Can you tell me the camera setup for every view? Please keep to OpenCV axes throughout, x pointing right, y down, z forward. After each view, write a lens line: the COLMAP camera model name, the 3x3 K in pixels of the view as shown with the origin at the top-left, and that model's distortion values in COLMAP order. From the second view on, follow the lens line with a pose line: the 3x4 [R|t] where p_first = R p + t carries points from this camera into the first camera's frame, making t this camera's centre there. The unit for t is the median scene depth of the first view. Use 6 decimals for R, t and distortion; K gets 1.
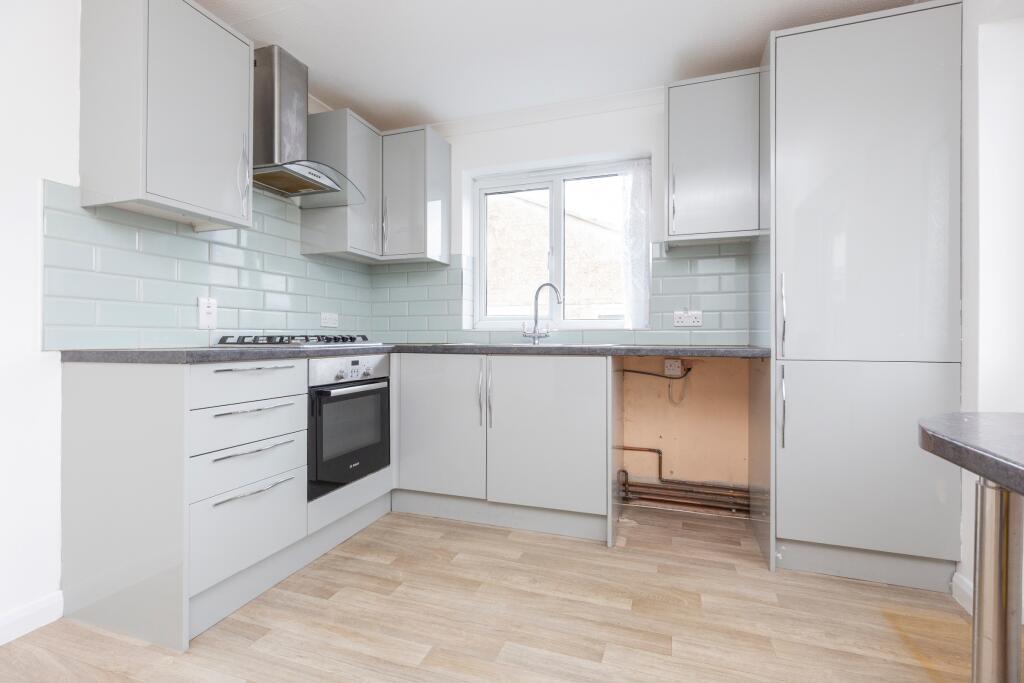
lens RADIAL K [[468.3, 0, 512.0], [0, 468.3, 341.5], [0, 0, 1]] dist [0.000309, 0.000155]
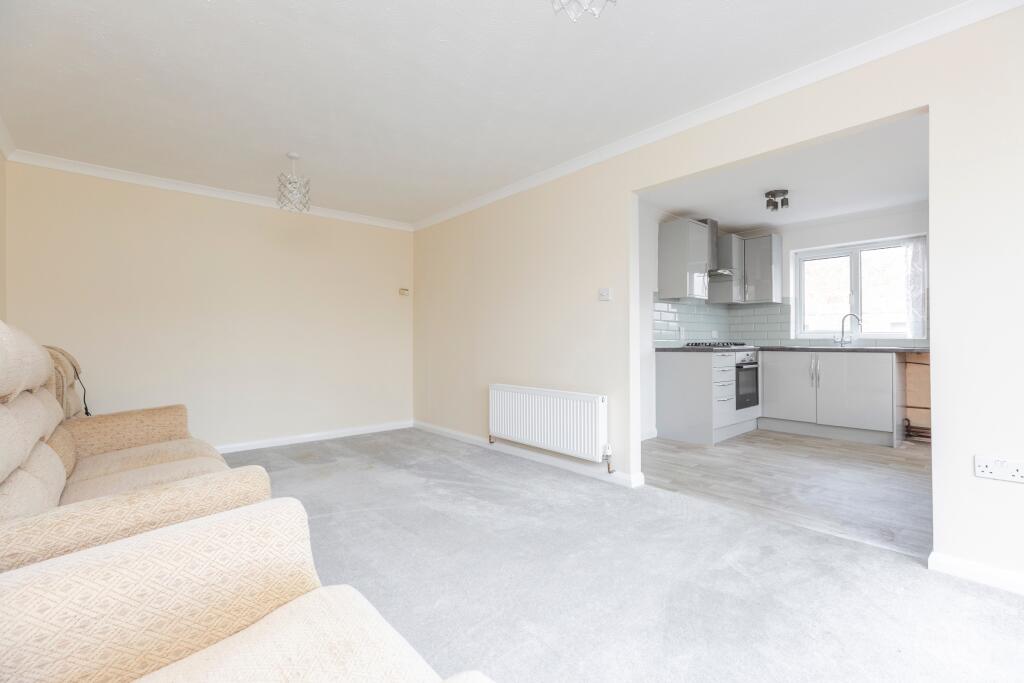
lens RADIAL K [[448.7, 0, 509.2], [0, 448.7, 337.7], [0, 0, 1]] dist [0.003015, 0.000593]
pose [[0.869194, -0.004503, -0.494450, -0.220712], [-0.002943, 0.999894, -0.014278, -0.001688], [0.494462, 0.013866, 0.869089, -1.206106]]
